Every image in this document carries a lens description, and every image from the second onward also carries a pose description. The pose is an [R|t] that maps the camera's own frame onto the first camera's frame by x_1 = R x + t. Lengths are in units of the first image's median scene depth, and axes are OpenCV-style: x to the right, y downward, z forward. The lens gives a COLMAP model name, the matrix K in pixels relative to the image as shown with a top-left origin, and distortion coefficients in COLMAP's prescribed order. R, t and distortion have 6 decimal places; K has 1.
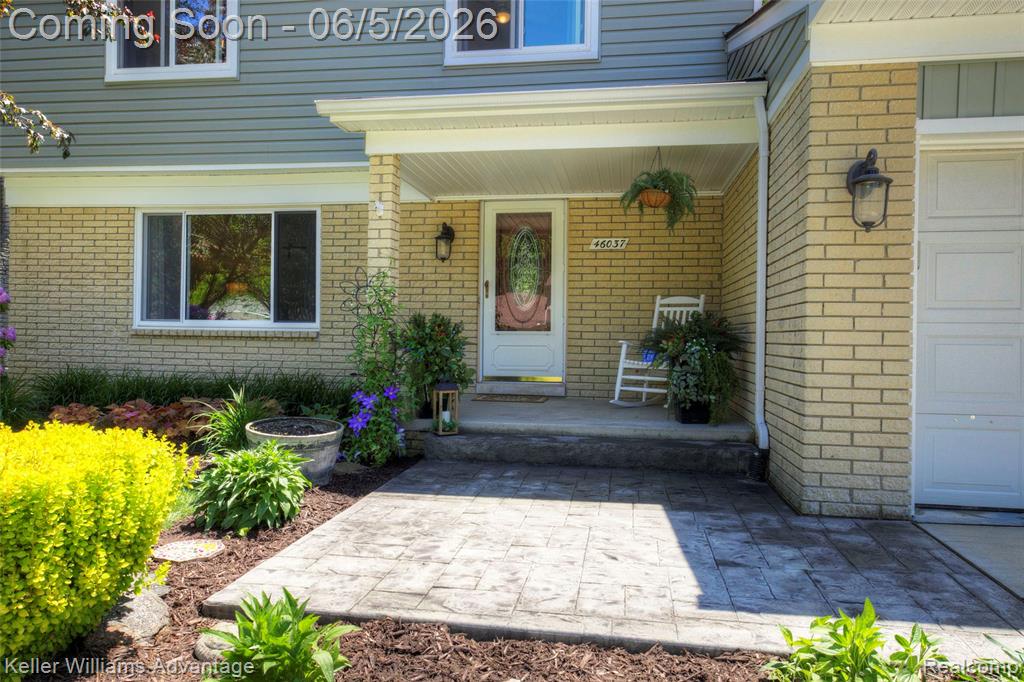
lens RADIAL K [[662.9, 0, 513.1], [0, 662.9, 336.5], [0, 0, 1]] dist [-0.001908, 0.025672]
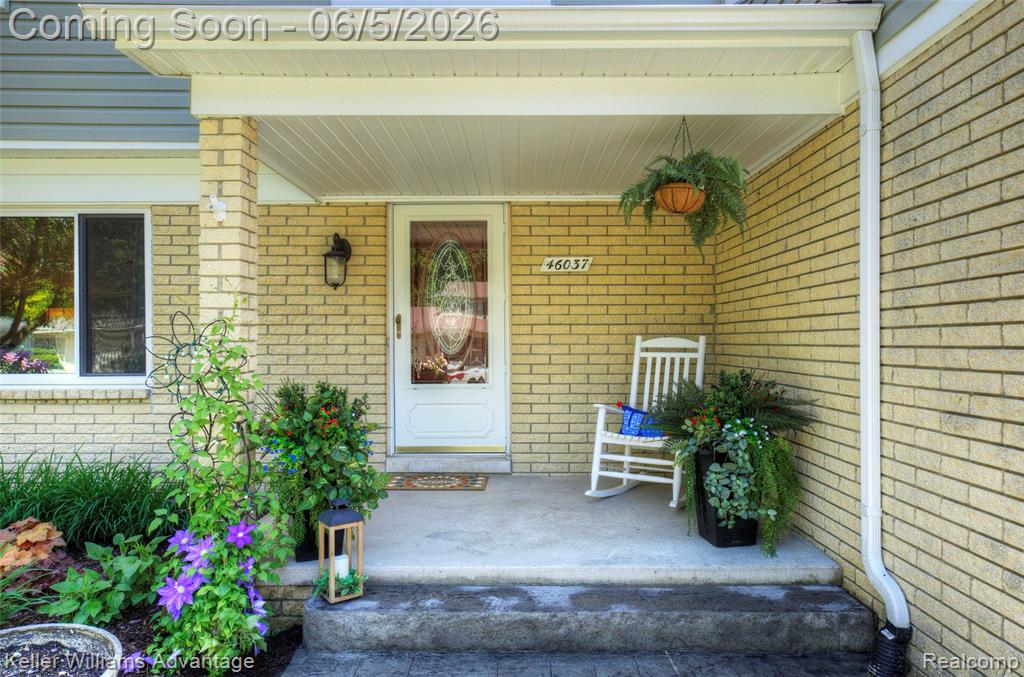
lens RADIAL K [[633.4, 0, 512.0], [0, 633.4, 338.5], [0, 0, 1]] dist [0.015016, 0.001900]
pose [[0.987274, -0.016494, 0.158172, -0.031658], [0.017414, 0.999839, -0.004435, -0.061722], [-0.158073, 0.007133, 0.987402, 0.349956]]
